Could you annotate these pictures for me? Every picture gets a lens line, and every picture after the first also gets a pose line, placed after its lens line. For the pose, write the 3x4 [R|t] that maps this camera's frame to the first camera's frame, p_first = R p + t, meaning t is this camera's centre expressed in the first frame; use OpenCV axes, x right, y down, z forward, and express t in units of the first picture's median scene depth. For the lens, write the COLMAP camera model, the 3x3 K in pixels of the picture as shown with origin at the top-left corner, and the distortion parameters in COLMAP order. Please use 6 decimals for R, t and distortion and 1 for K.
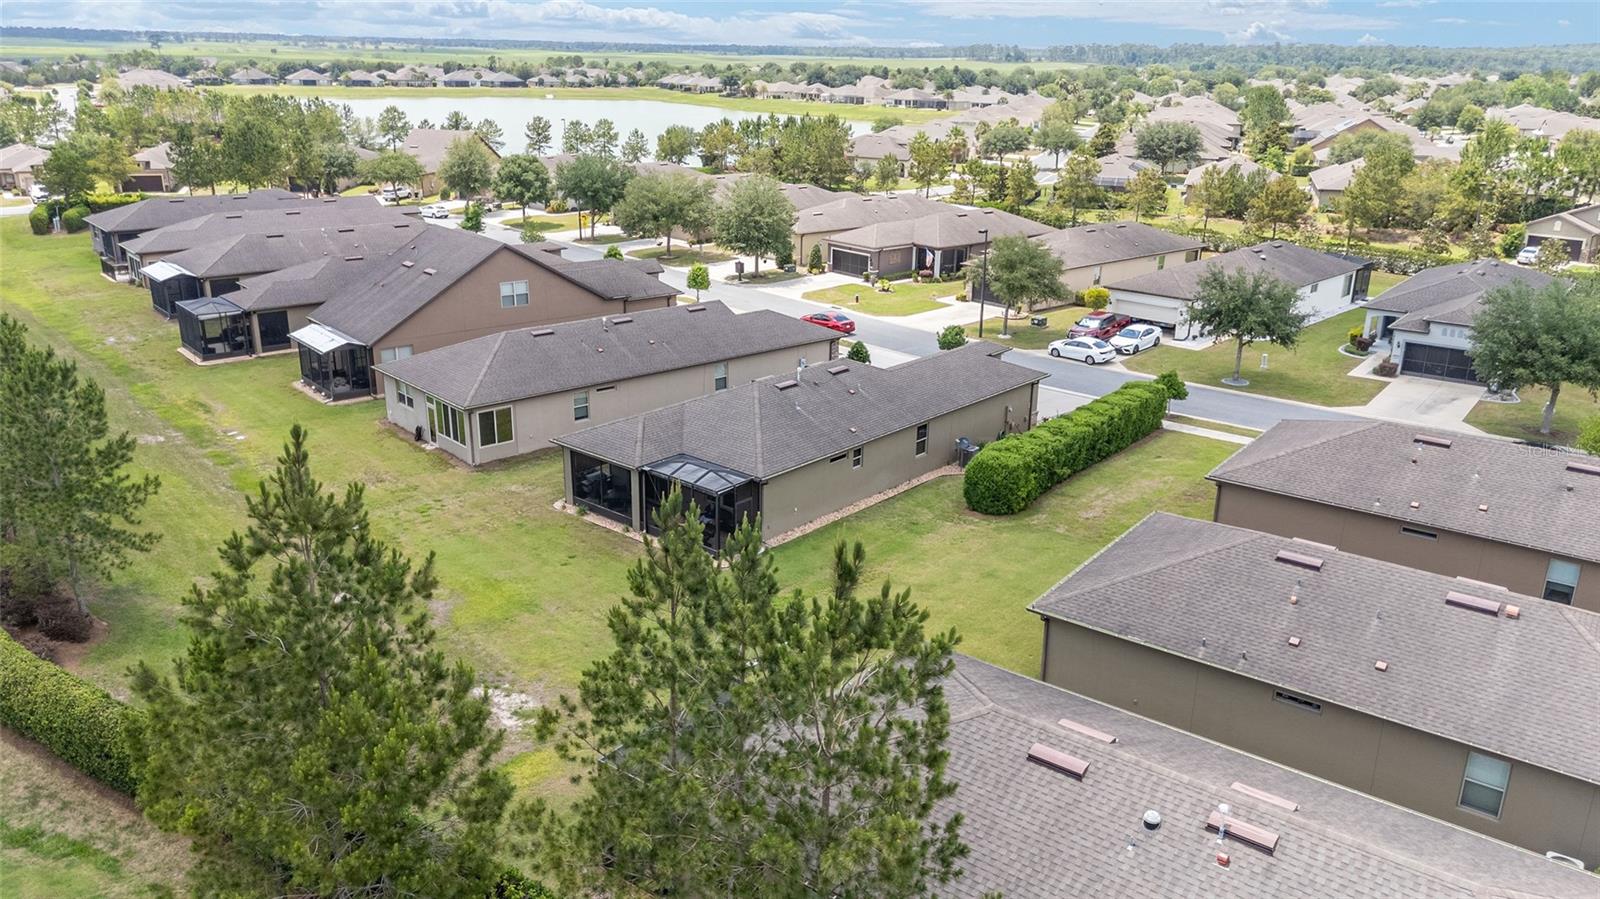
lens RADIAL K [[1104.3, 0, 772.4], [0, 1104.3, 448.1], [0, 0, 1]] dist [-0.002707, -0.007587]
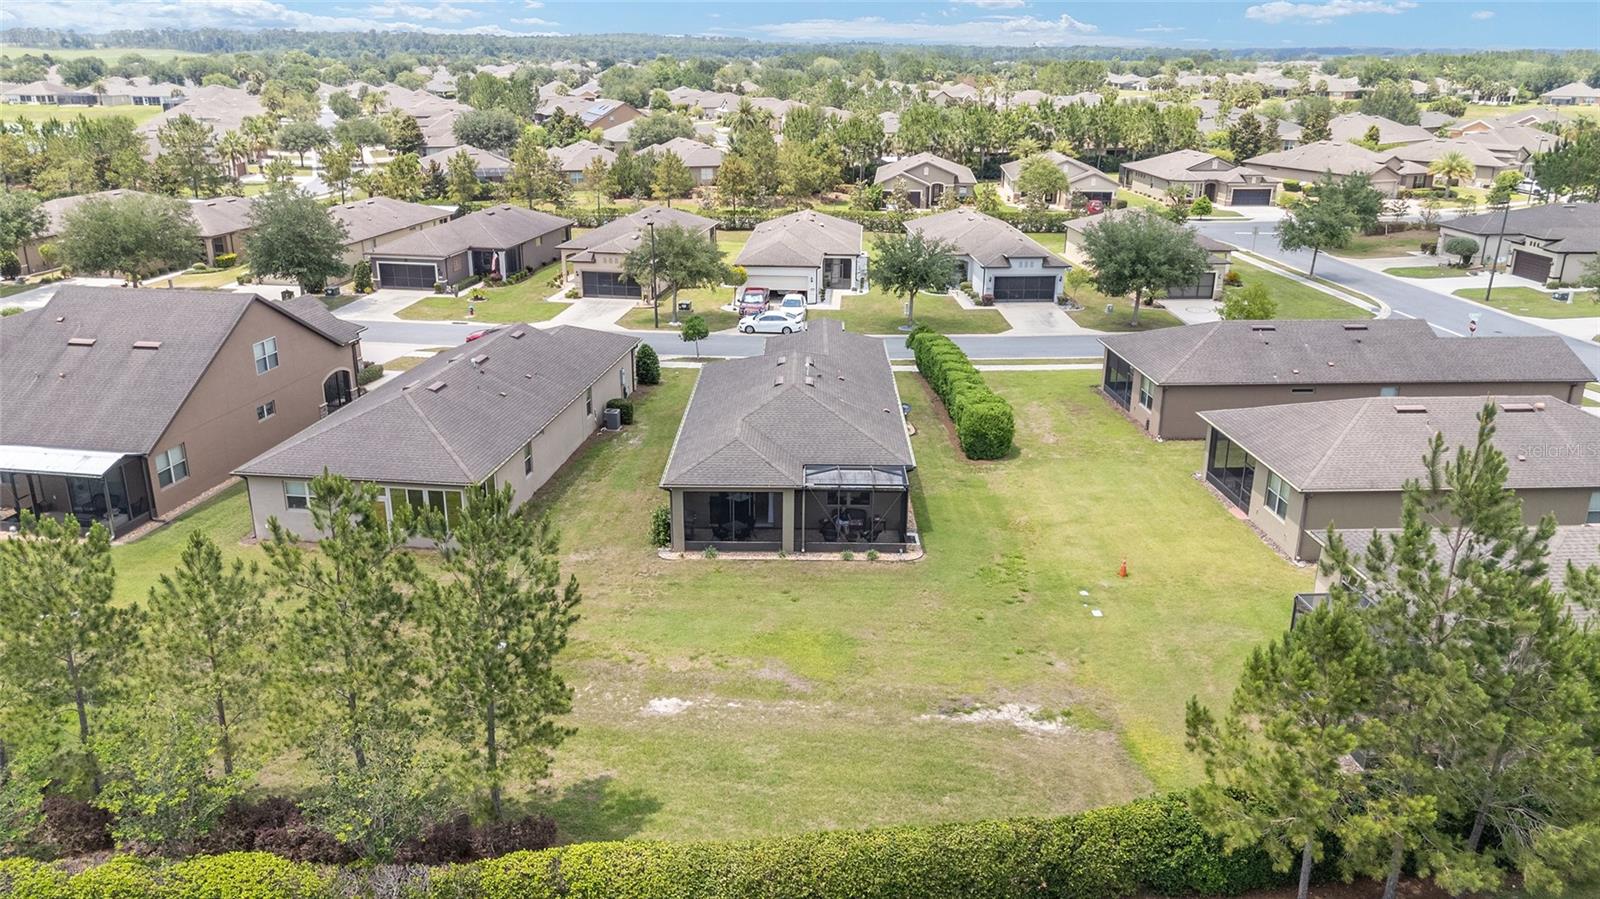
lens RADIAL K [[1104.3, 0, 772.4], [0, 1104.3, 448.1], [0, 0, 1]] dist [-0.002707, -0.007587]
pose [[0.765887, -0.214262, 0.606225, -0.412929], [0.208337, 0.974674, 0.081277, -0.057013], [-0.608287, 0.064050, 0.791129, 0.139786]]
